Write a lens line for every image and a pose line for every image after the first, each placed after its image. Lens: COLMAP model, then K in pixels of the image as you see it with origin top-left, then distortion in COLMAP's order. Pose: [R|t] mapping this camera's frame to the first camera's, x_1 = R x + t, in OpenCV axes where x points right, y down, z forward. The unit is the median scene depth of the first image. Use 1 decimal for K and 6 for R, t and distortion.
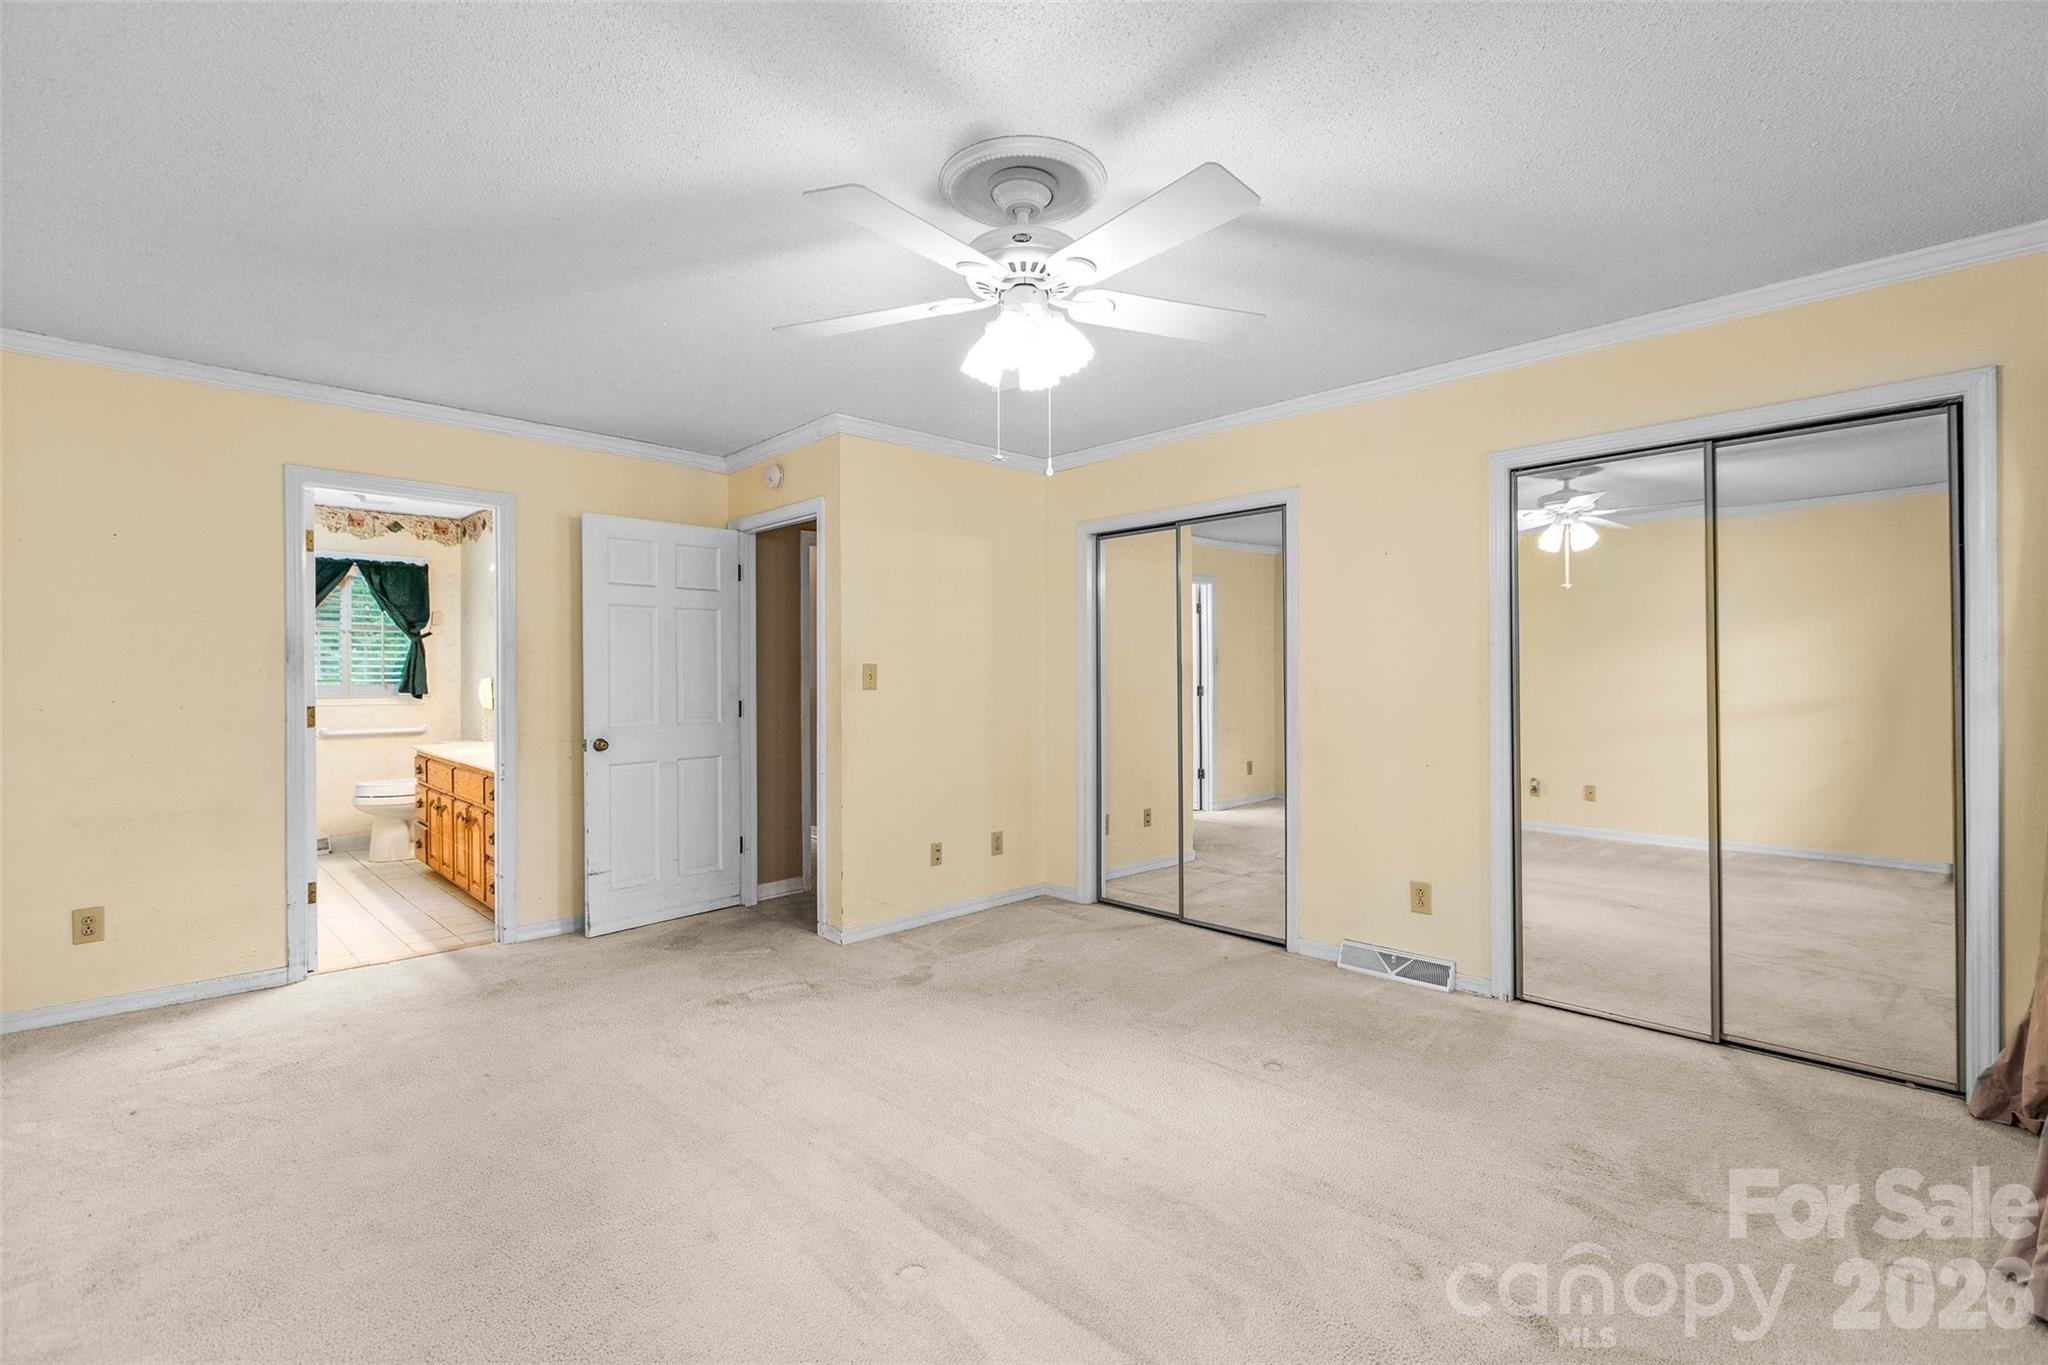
lens RADIAL K [[917.5, 0, 1024.1], [0, 917.5, 662.3], [0, 0, 1]] dist [-0.002929, -0.000496]
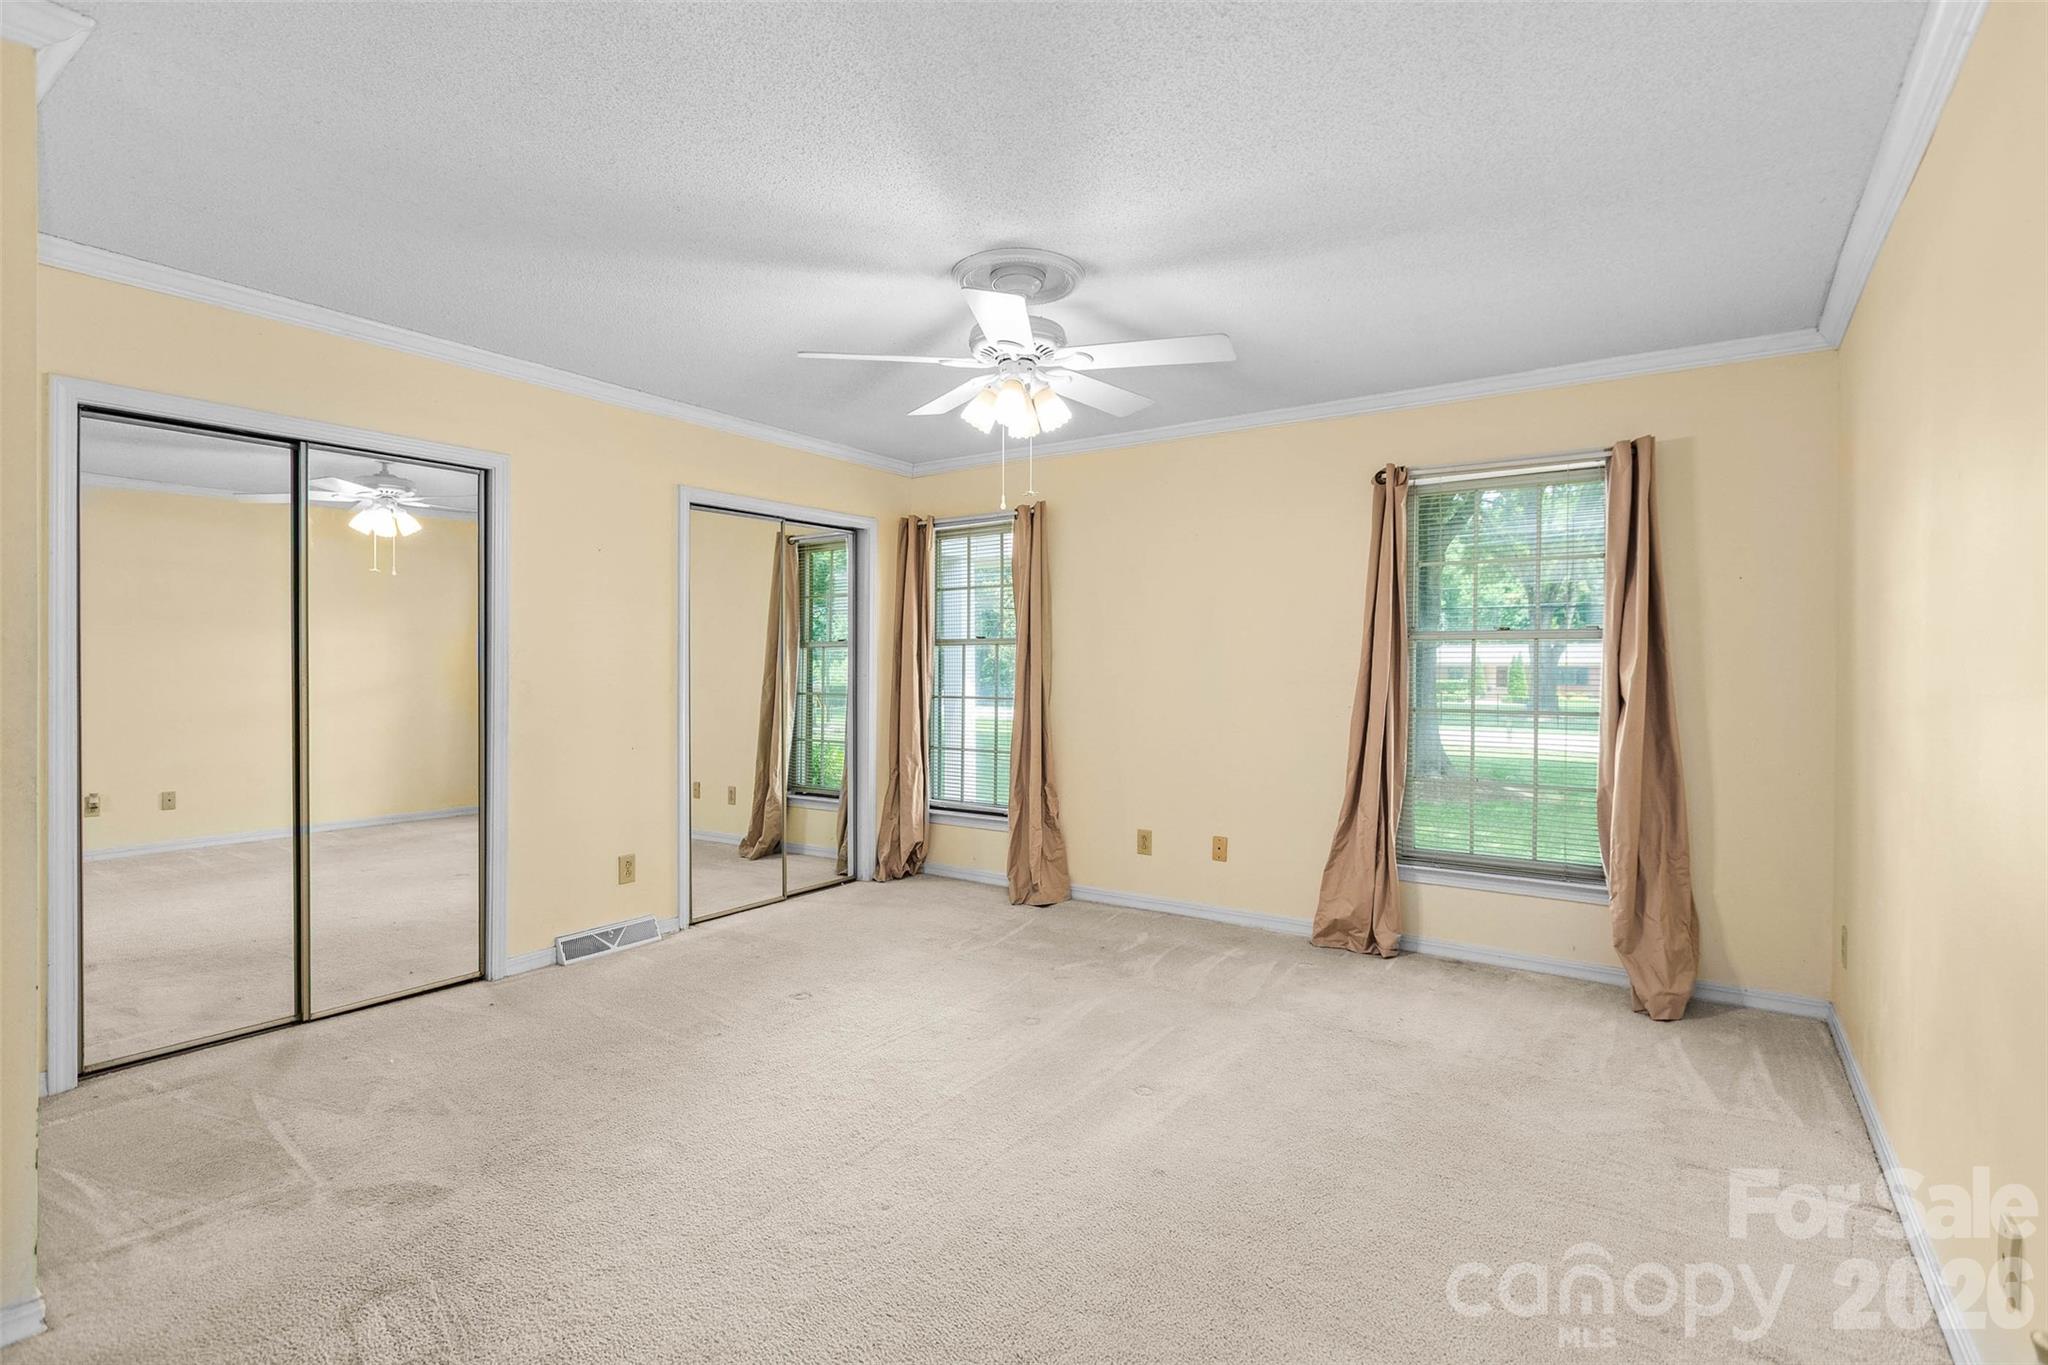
lens RADIAL K [[975.8, 0, 1020.2], [0, 975.8, 675.4], [0, 0, 1]] dist [-0.007635, 0.000866]
pose [[-0.186370, -0.010612, 0.982422, -0.689842], [-0.021345, 0.999749, 0.006750, 0.005080], [-0.982248, -0.019712, -0.186550, 0.651517]]
